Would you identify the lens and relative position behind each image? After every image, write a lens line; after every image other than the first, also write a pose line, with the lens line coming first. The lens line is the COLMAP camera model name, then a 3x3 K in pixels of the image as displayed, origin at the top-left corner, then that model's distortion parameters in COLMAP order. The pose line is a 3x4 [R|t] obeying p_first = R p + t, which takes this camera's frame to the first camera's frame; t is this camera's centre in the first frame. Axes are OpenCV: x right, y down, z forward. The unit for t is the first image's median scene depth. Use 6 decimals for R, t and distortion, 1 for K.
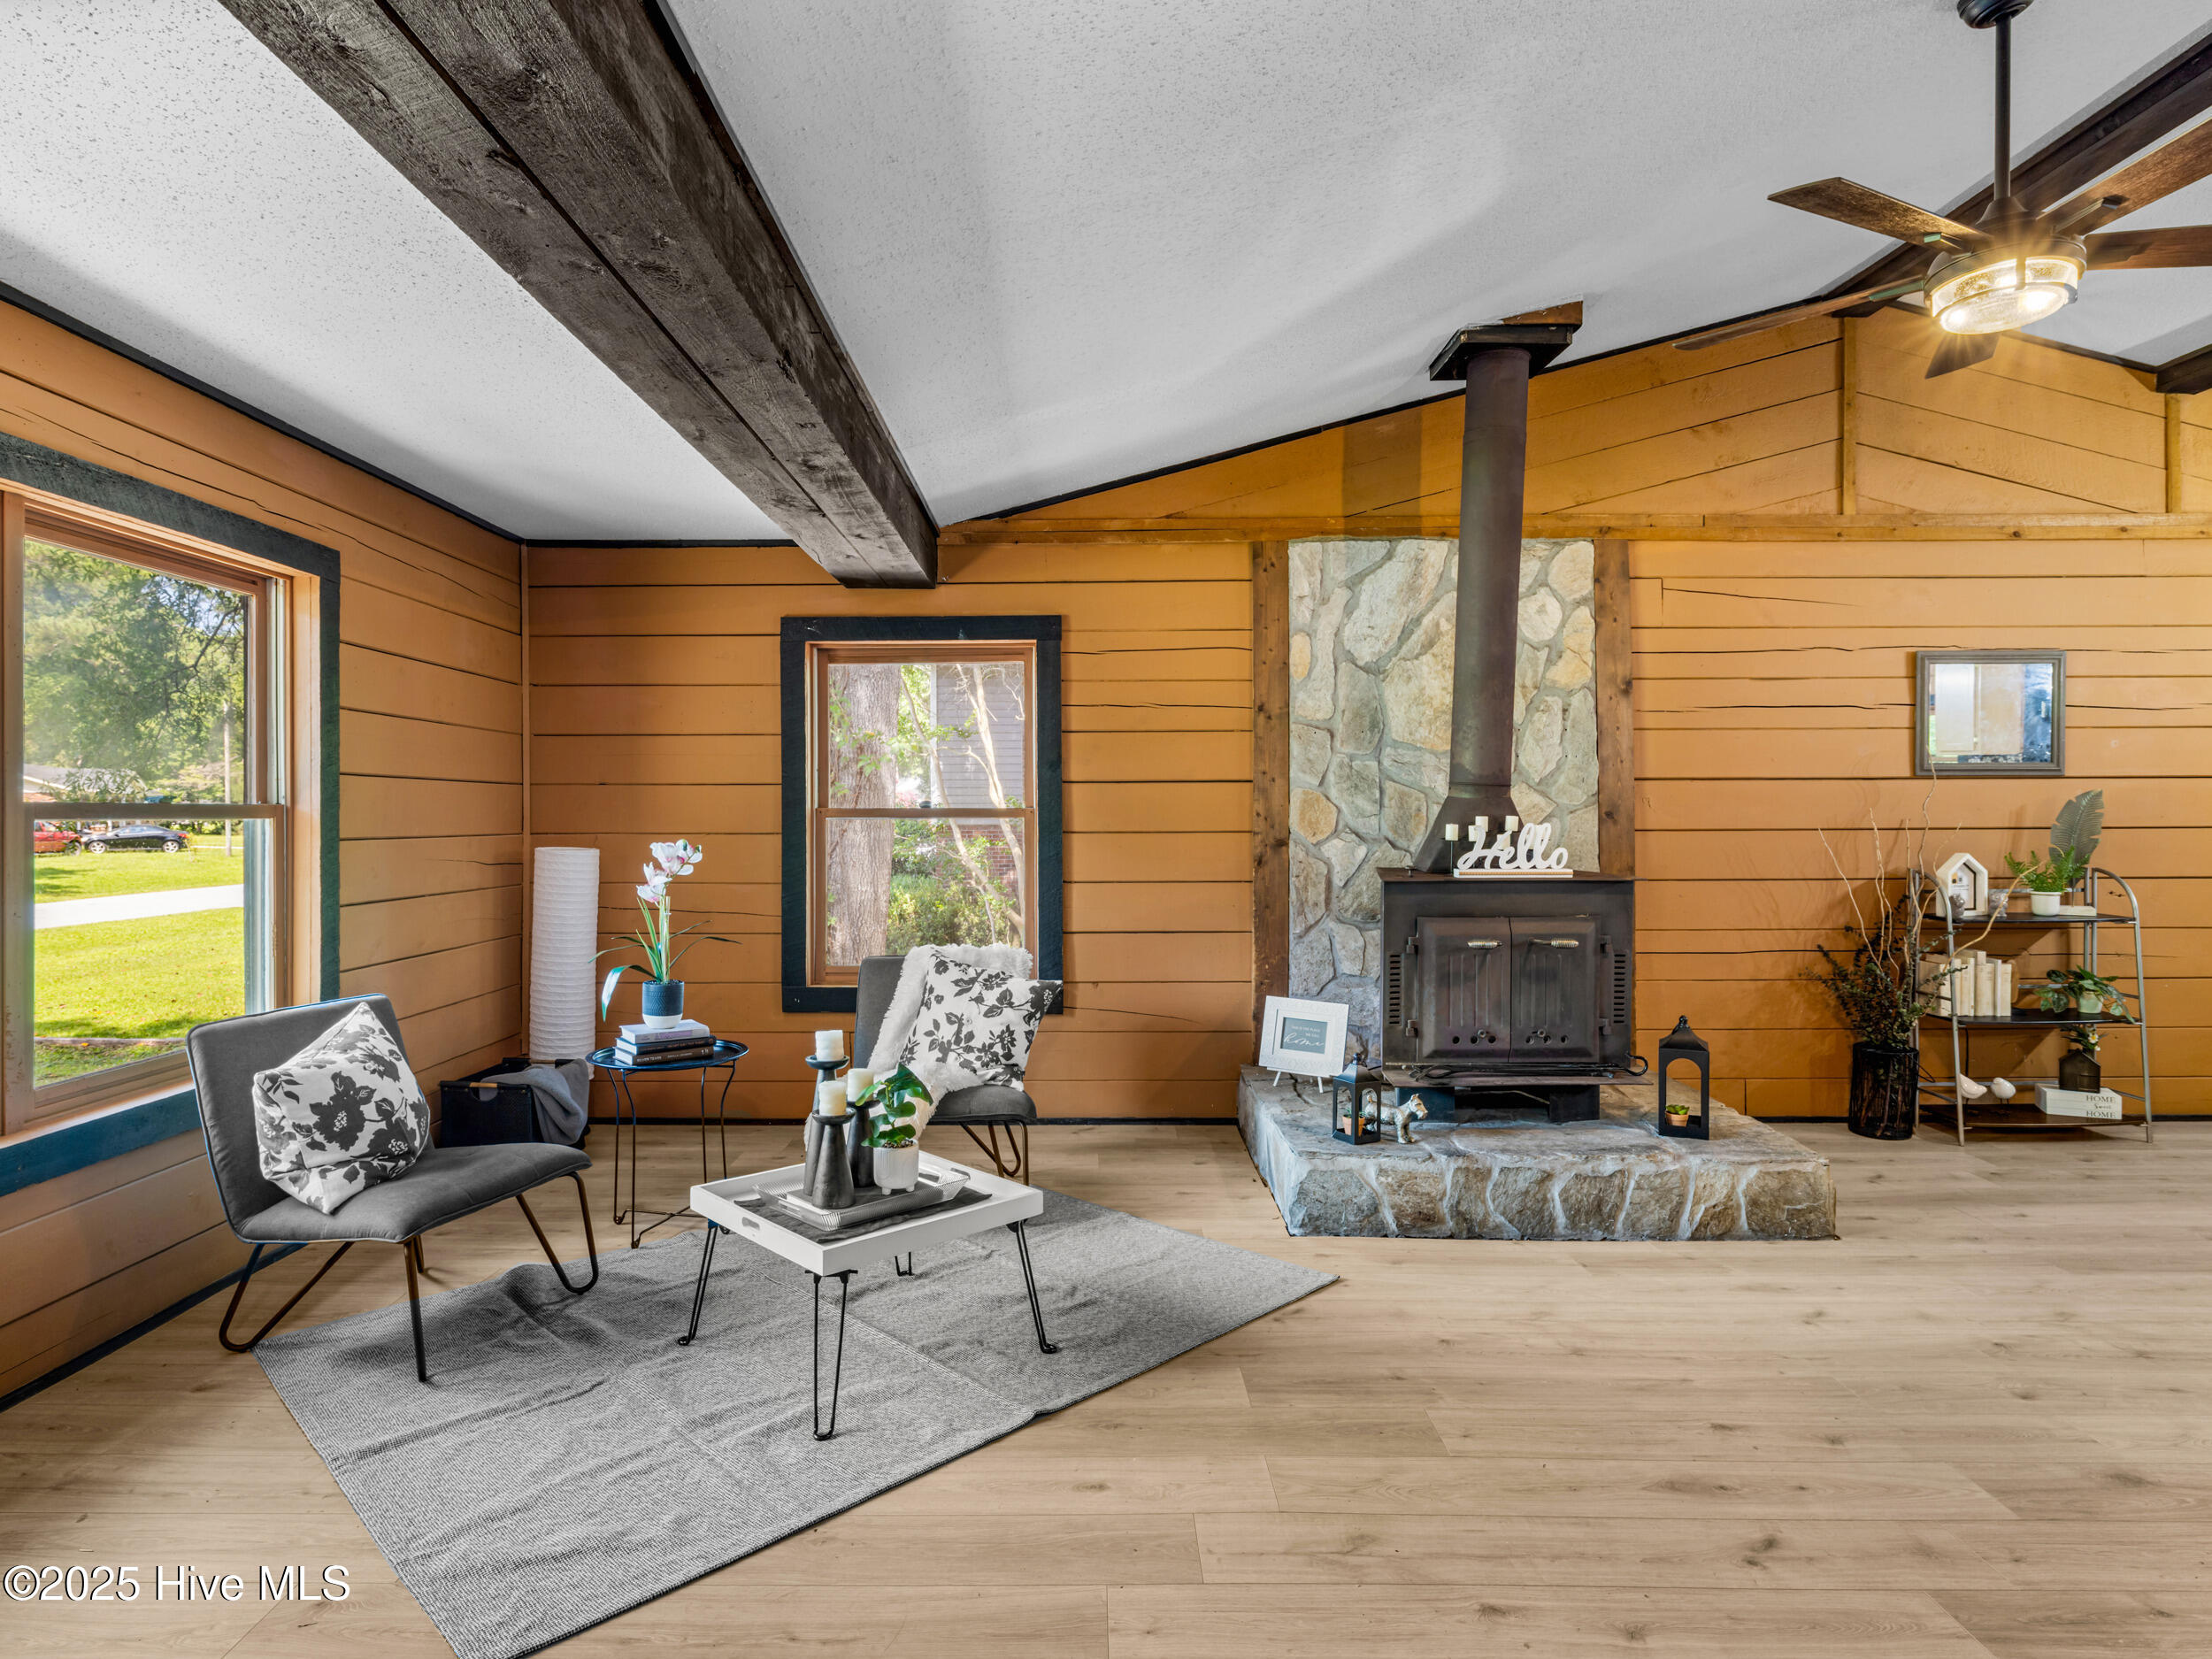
lens RADIAL K [[1242.4, 0, 1076.3], [0, 1242.4, 818.9], [0, 0, 1]] dist [-0.013020, 0.006591]
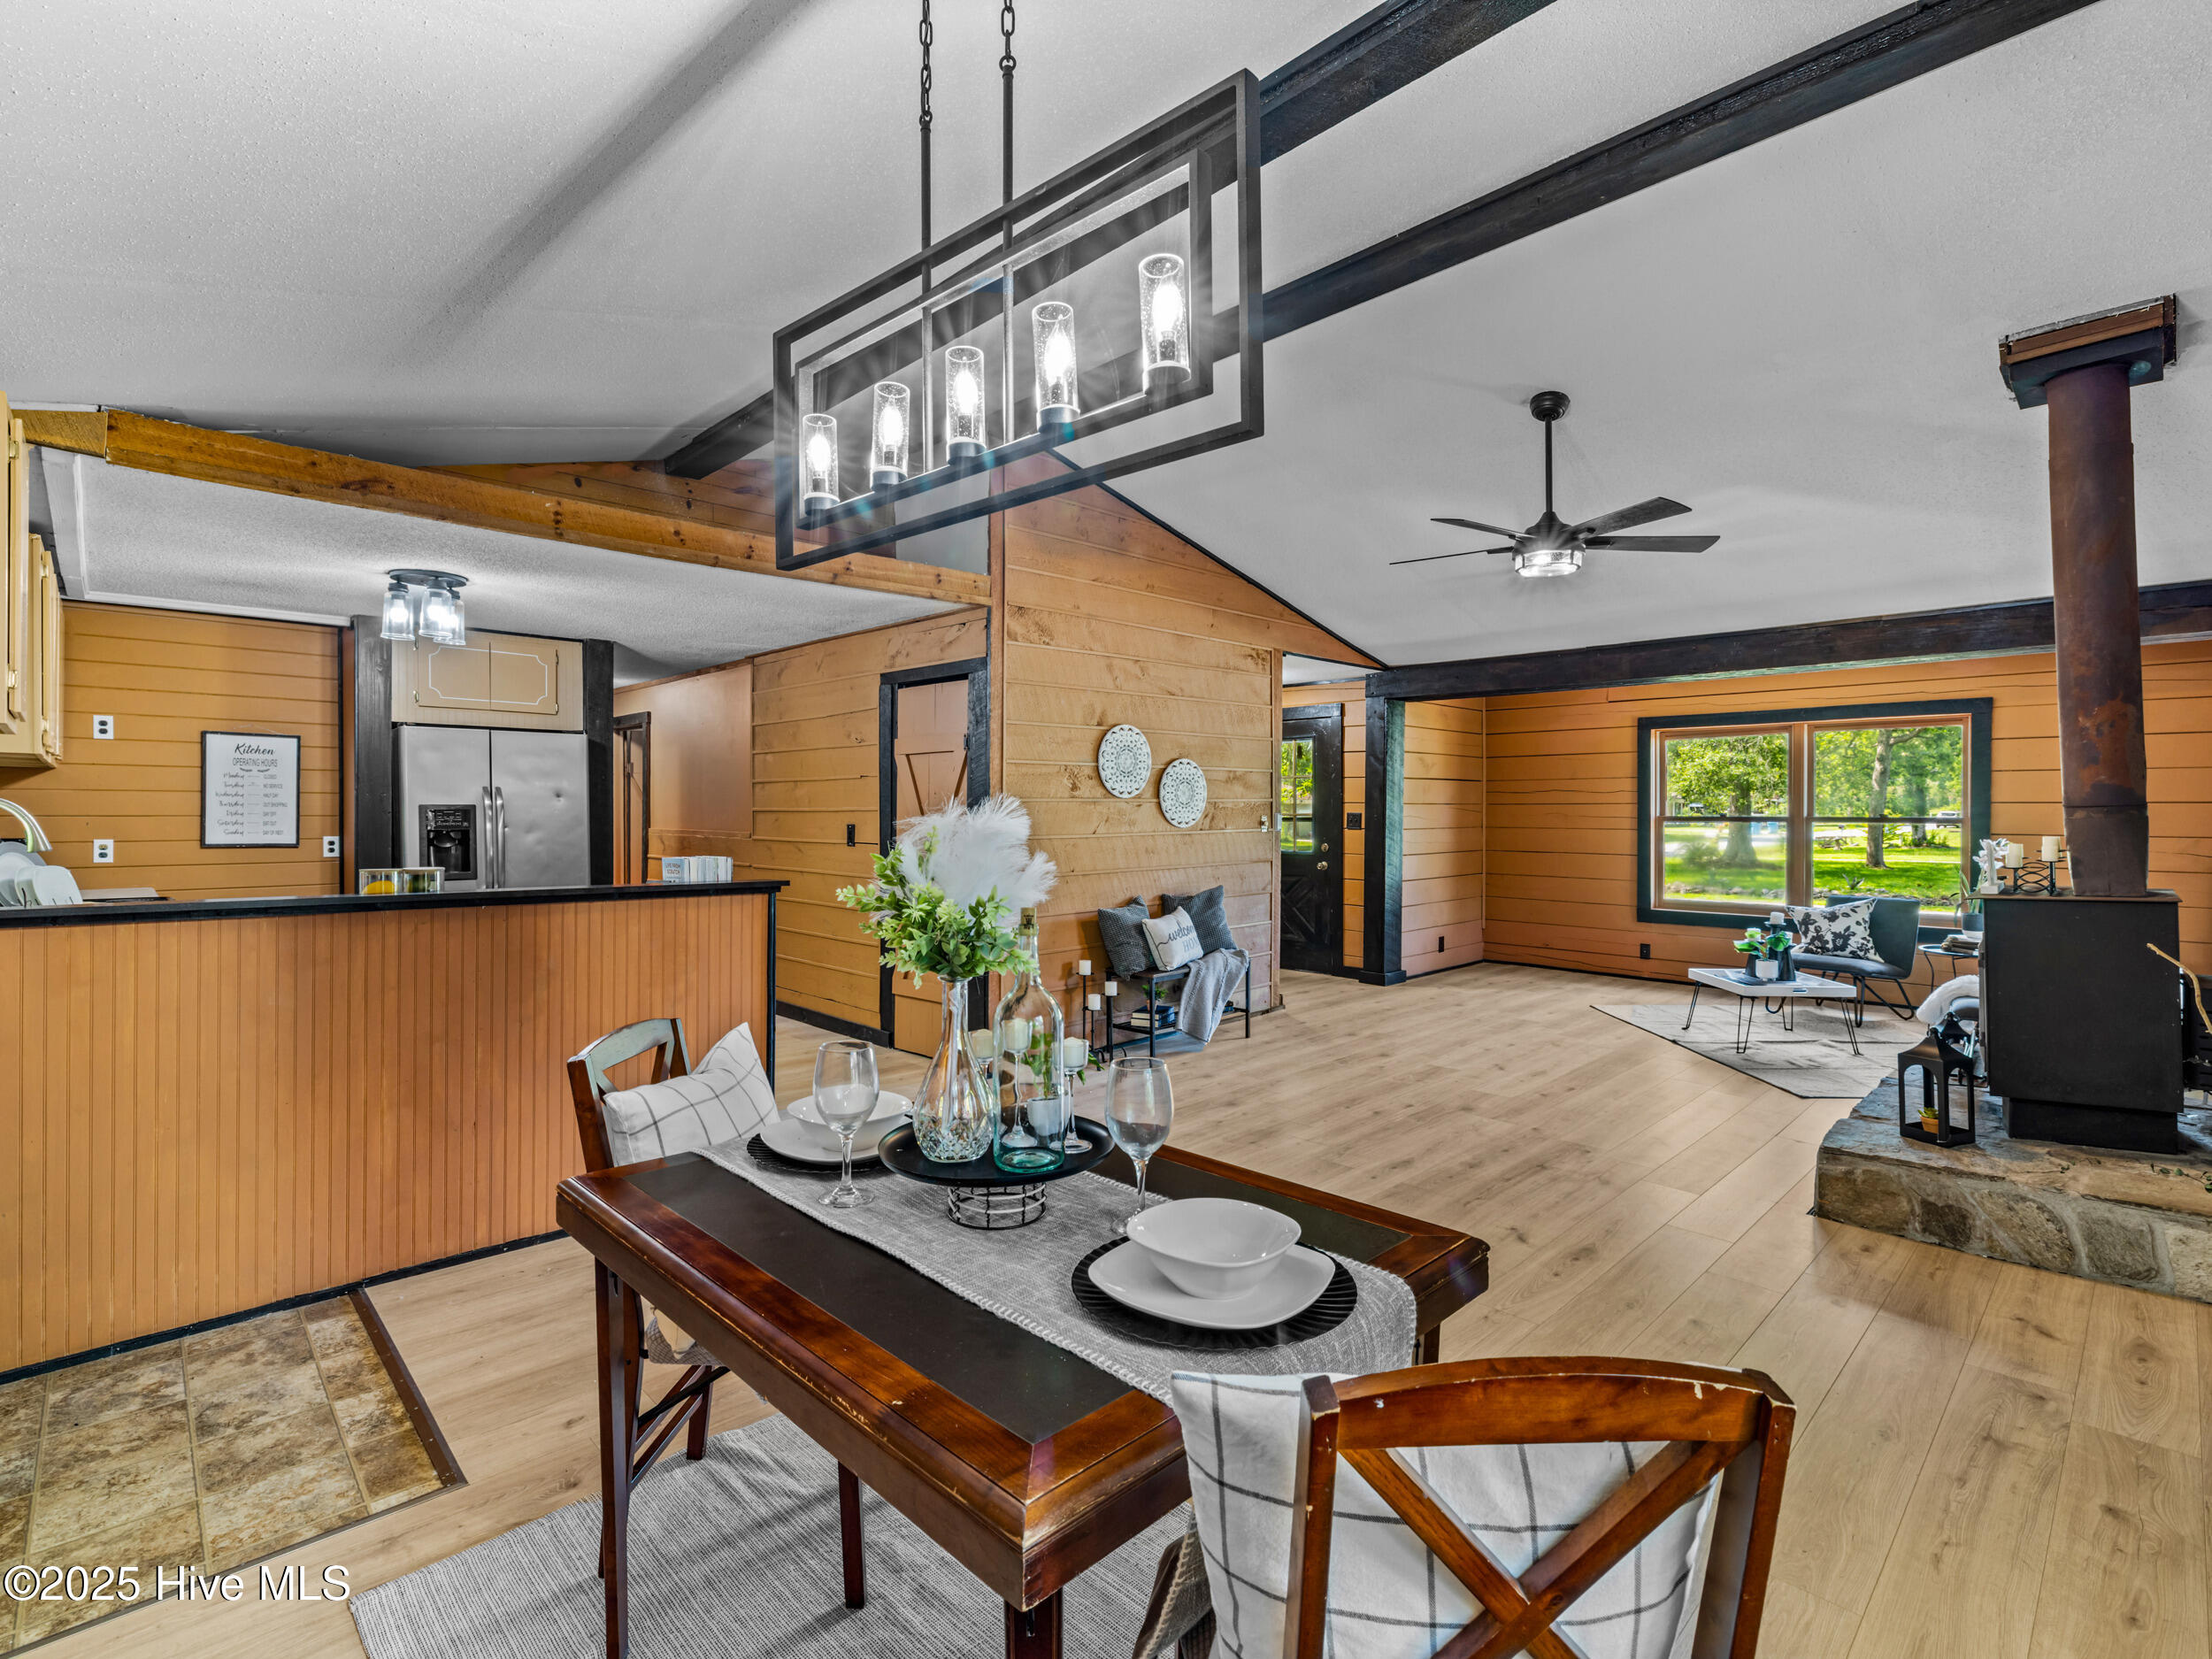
lens RADIAL K [[1041.4, 0, 1105.0], [0, 1041.4, 821.5], [0, 0, 1]] dist [-0.000784, 0.001240]
pose [[-0.713021, 0.010116, -0.701069, 1.314412], [-0.002858, 0.999846, 0.017334, -0.023865], [0.701136, 0.014363, -0.712883, 0.924291]]
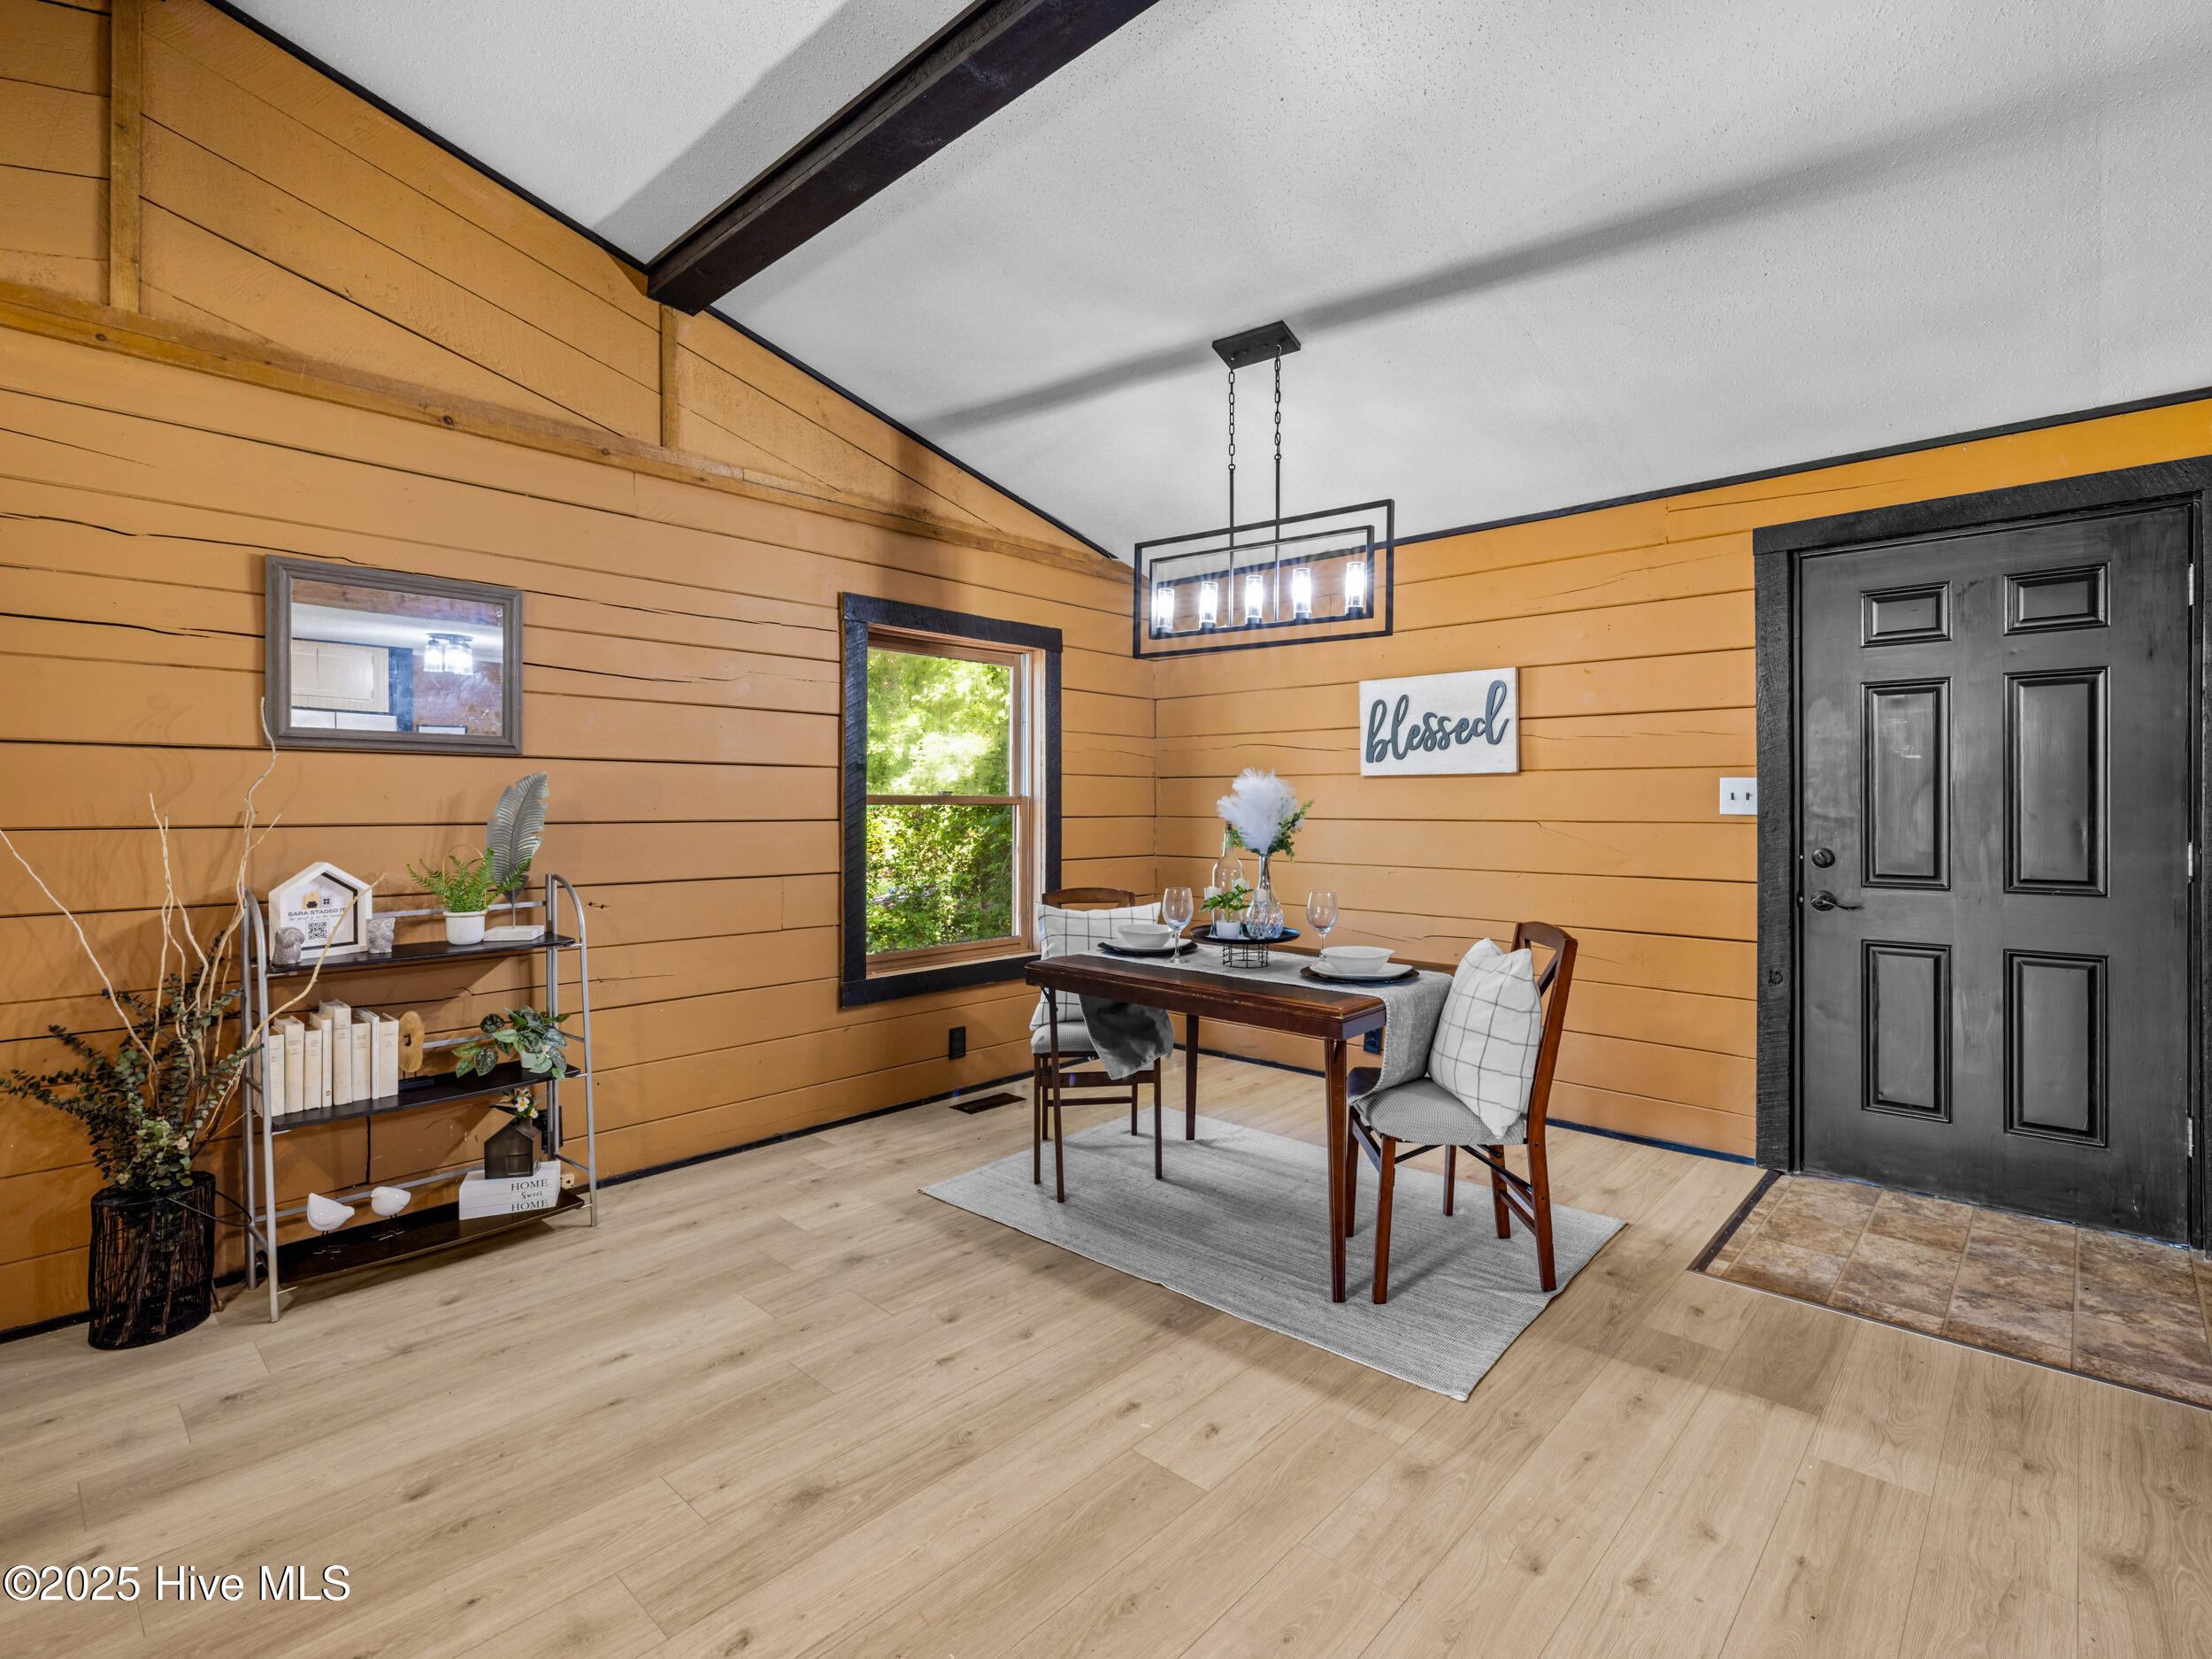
lens RADIAL K [[1041.4, 0, 1163.6], [0, 1041.4, 811.2], [0, 0, 1]] dist [-0.000784, 0.001240]
pose [[0.653745, 0.000905, 0.756714, 0.581517], [0.001315, 0.999996, -0.002332, 0.002150], [-0.756714, 0.002520, 0.653742, 0.284875]]
